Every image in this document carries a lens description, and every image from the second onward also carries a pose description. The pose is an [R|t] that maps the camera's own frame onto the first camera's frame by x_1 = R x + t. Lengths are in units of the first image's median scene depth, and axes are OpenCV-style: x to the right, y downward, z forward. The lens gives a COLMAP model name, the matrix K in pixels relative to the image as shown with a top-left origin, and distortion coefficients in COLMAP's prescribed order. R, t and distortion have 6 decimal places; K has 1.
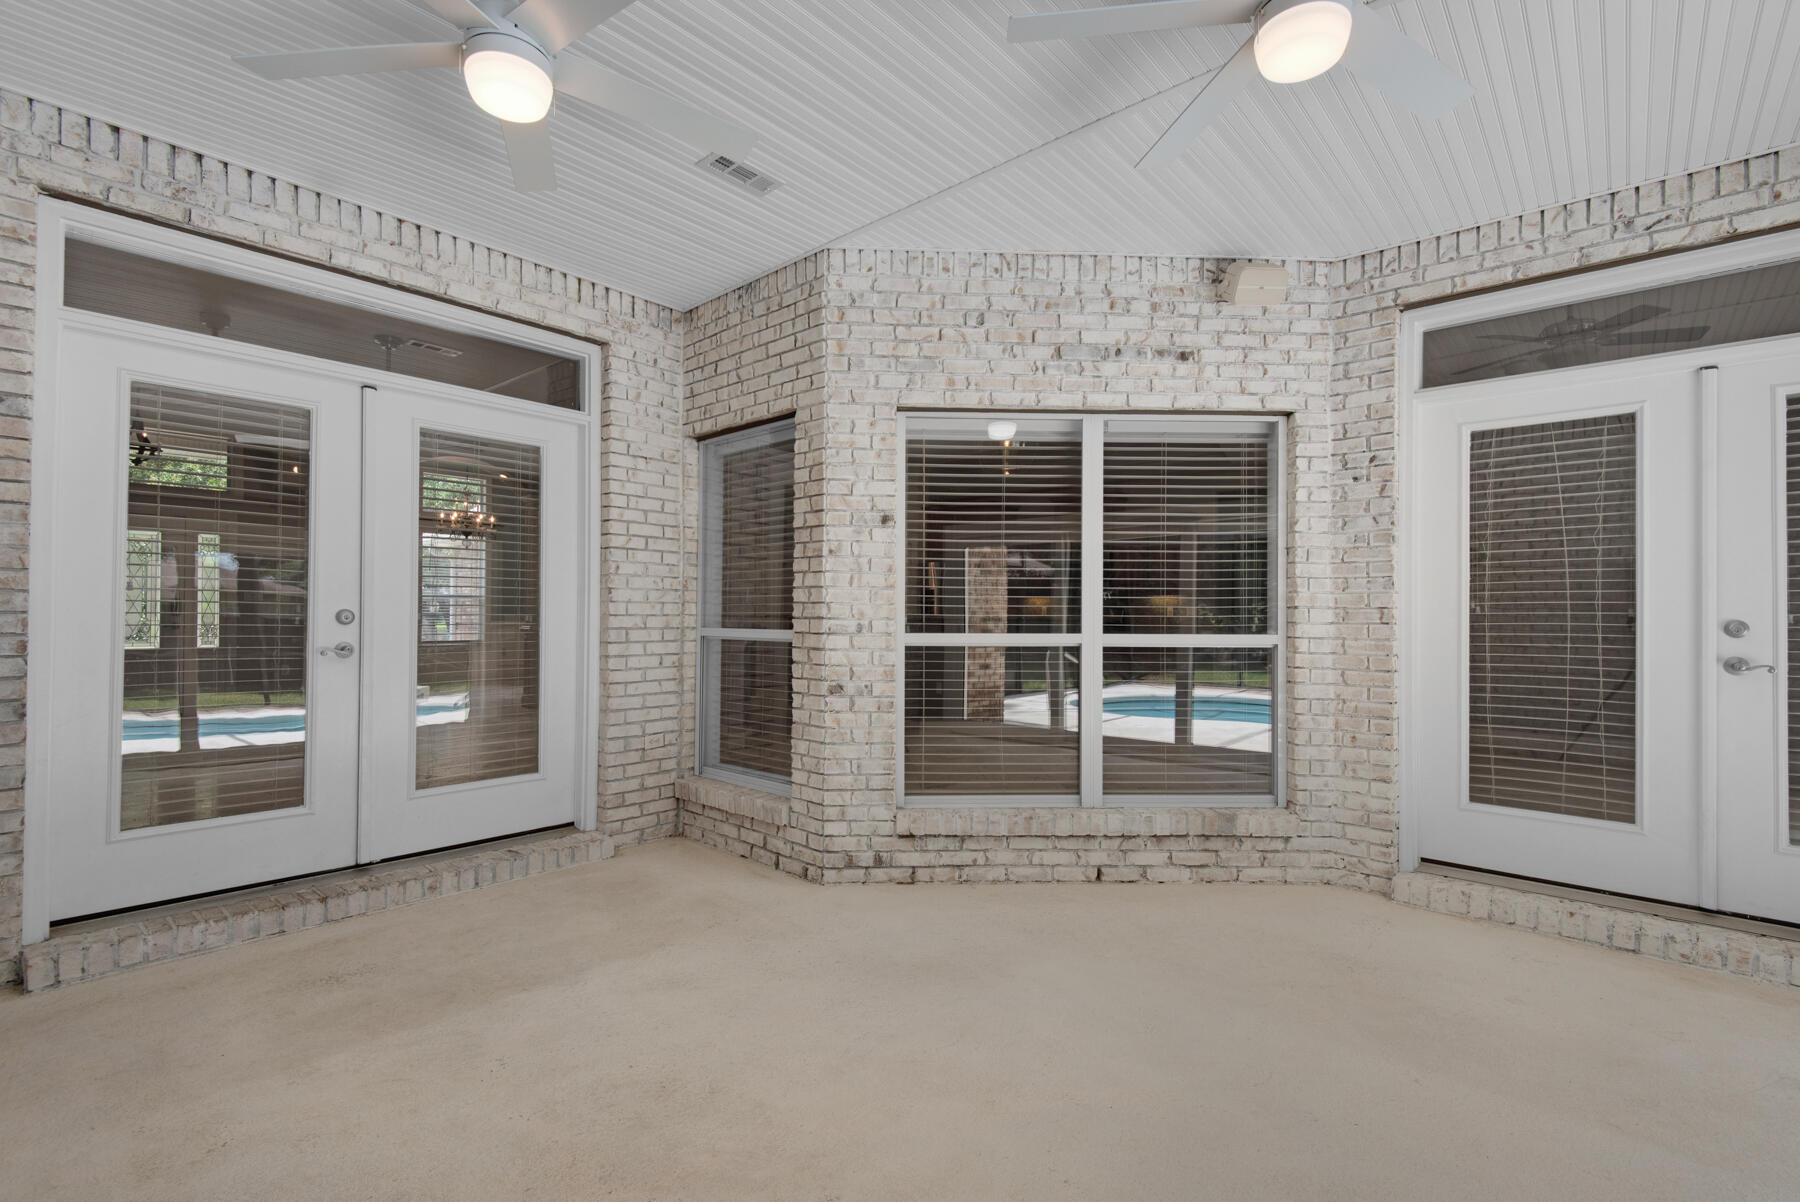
lens RADIAL K [[832.5, 0, 891.0], [0, 832.5, 609.6], [0, 0, 1]] dist [0.059308, -0.025365]
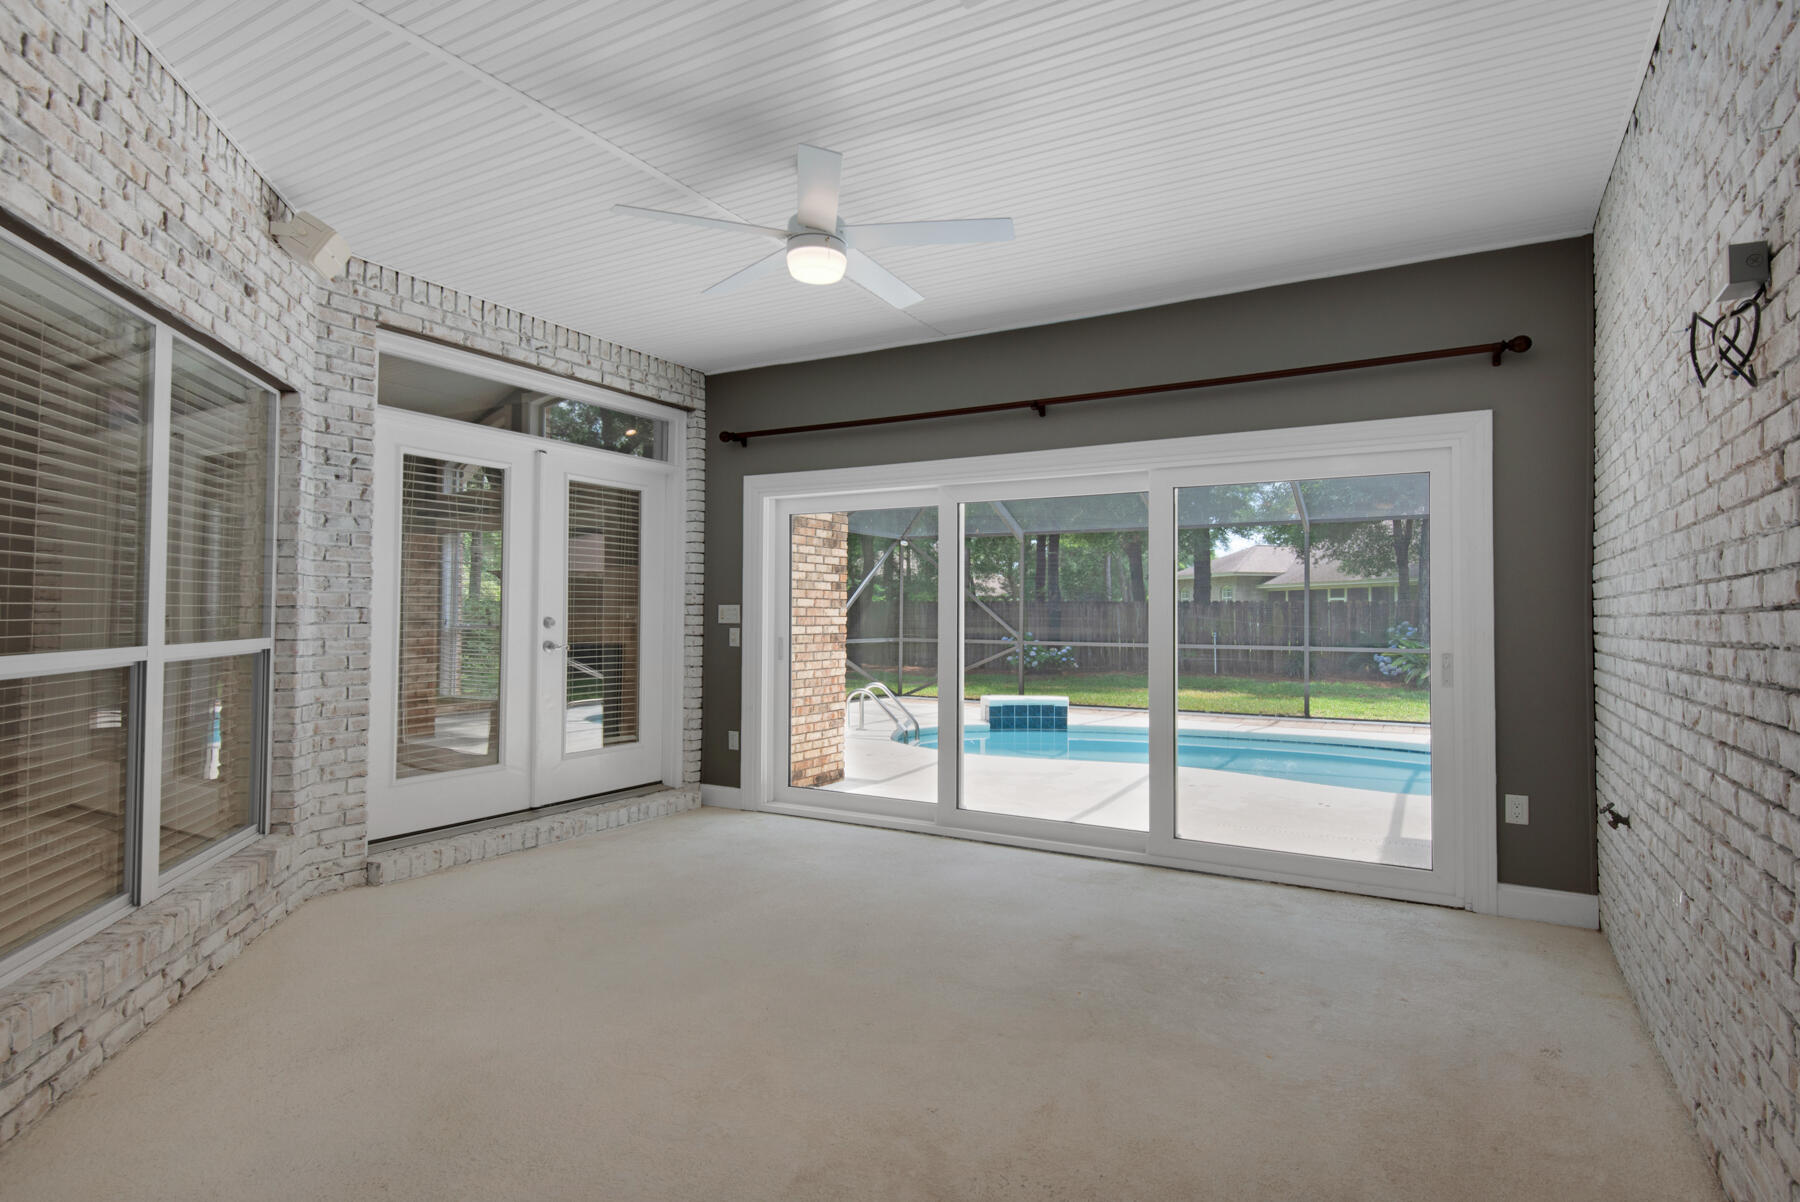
lens RADIAL K [[902.7, 0, 886.3], [0, 902.7, 621.5], [0, 0, 1]] dist [0.005729, -0.000716]
pose [[-0.168952, -0.013371, 0.985534, -0.605951], [-0.008452, 0.999891, 0.012117, -0.004199], [-0.985588, -0.006282, -0.169046, 0.553399]]
